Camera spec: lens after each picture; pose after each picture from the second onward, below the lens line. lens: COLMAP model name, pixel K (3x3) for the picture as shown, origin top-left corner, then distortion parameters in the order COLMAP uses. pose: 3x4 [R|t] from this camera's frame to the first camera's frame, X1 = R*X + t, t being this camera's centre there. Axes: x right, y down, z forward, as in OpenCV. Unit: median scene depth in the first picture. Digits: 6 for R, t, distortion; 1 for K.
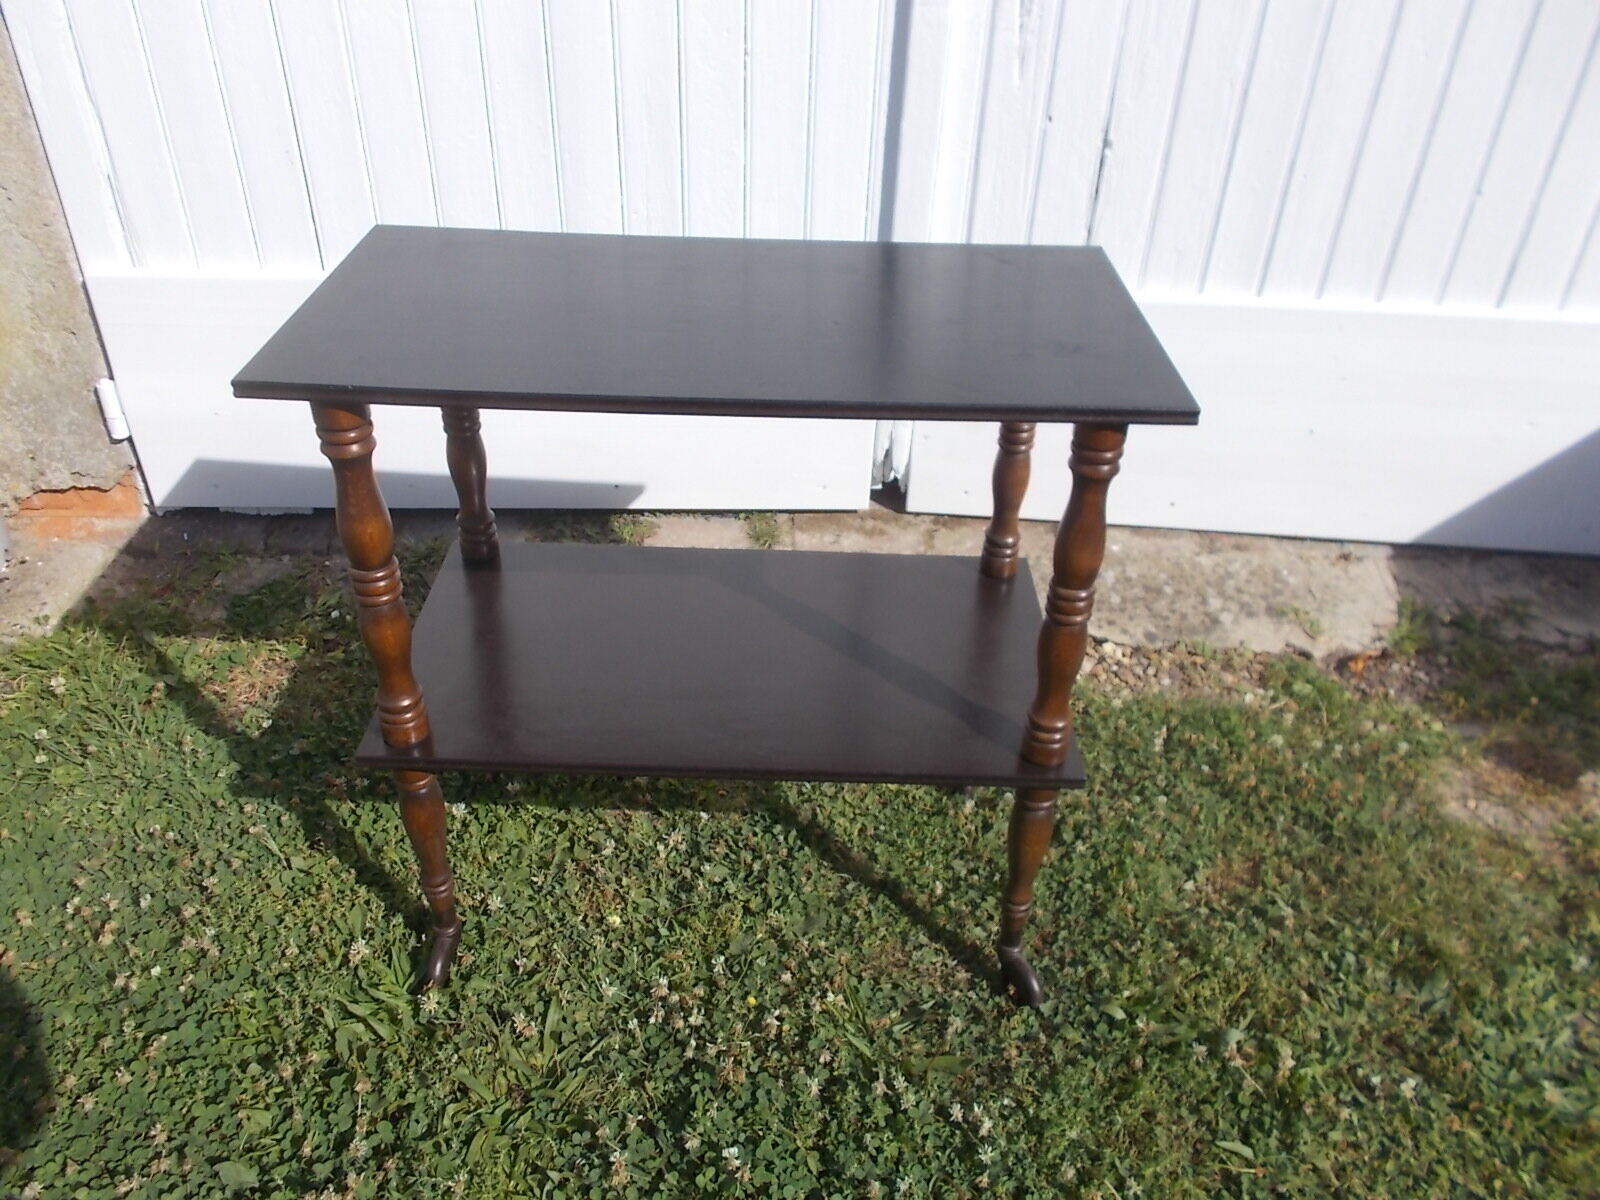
lens RADIAL K [[1240.8, 0, 799.5], [0, 1240.8, 606.1], [0, 0, 1]] dist [0.030556, -0.035908]
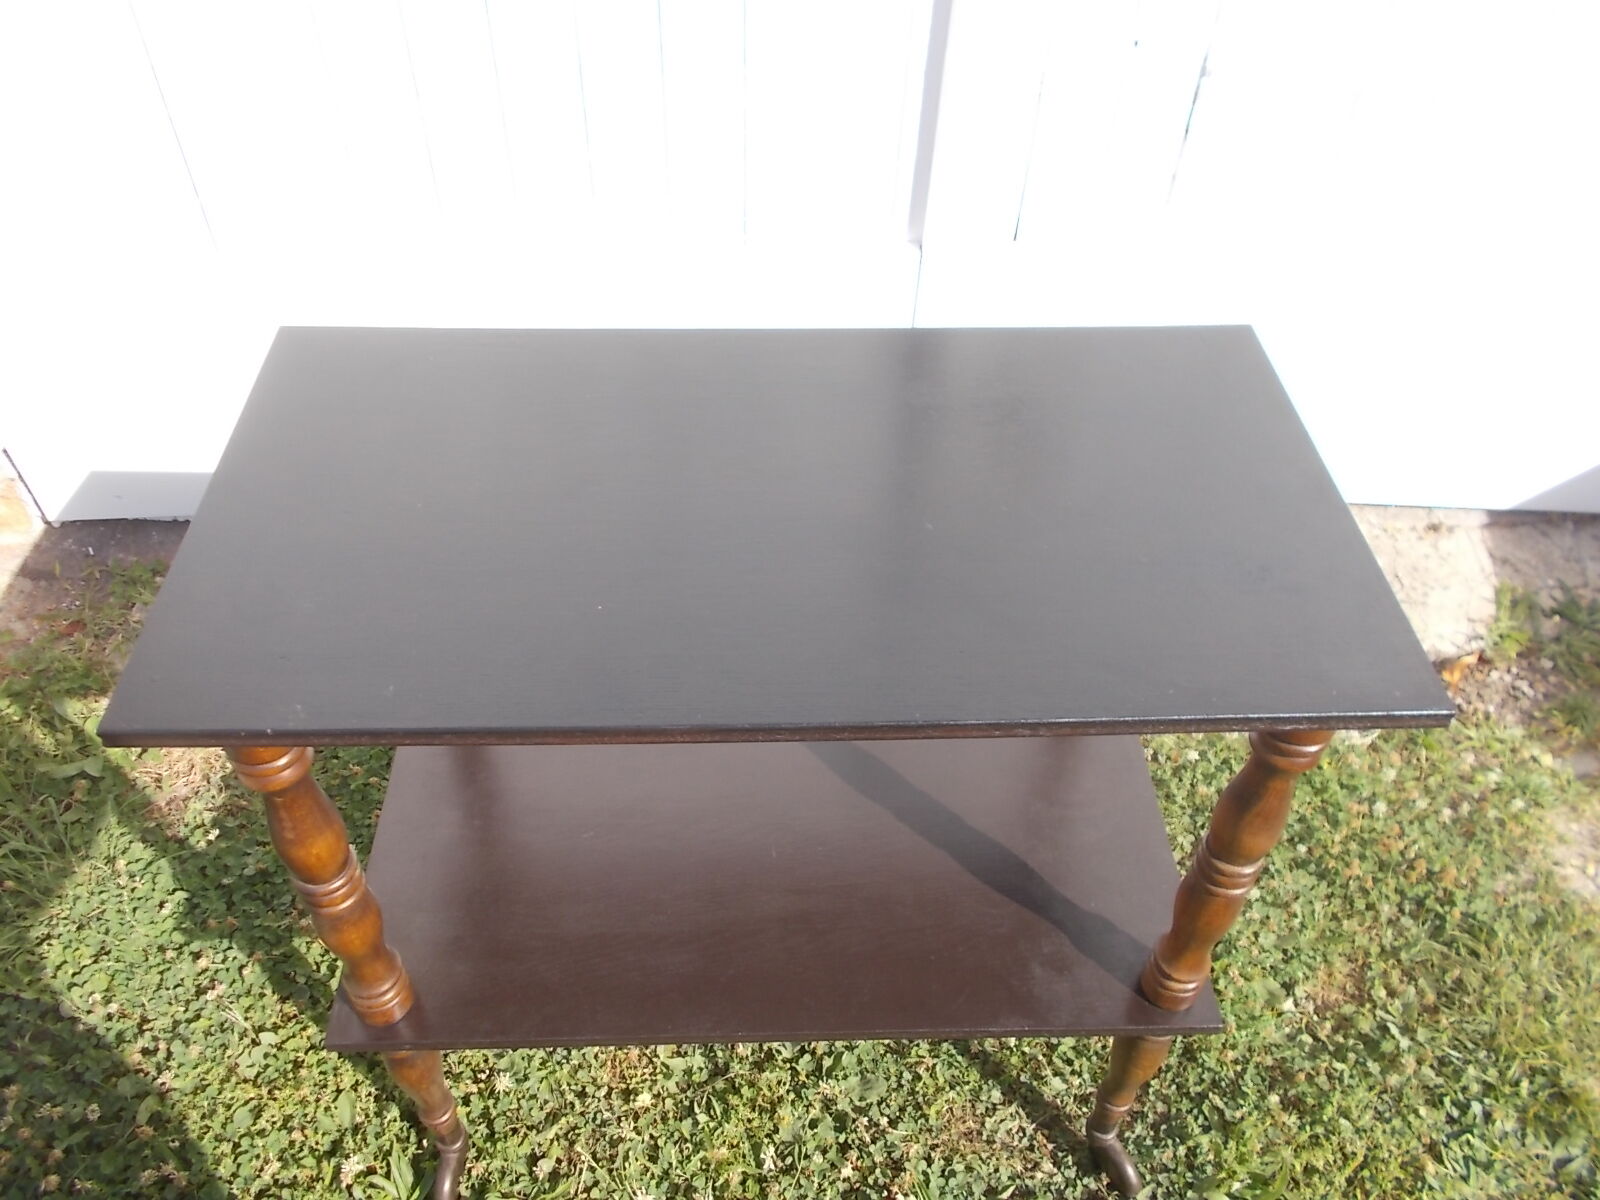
lens RADIAL K [[1240.8, 0, 798.4], [0, 1240.8, 596.6], [0, 0, 1]] dist [0.030556, -0.035908]
pose [[0.999005, -0.034769, 0.027920, -0.051928], [0.028657, 0.980304, 0.195405, -0.254029], [-0.034164, -0.194410, 0.980325, 0.207553]]
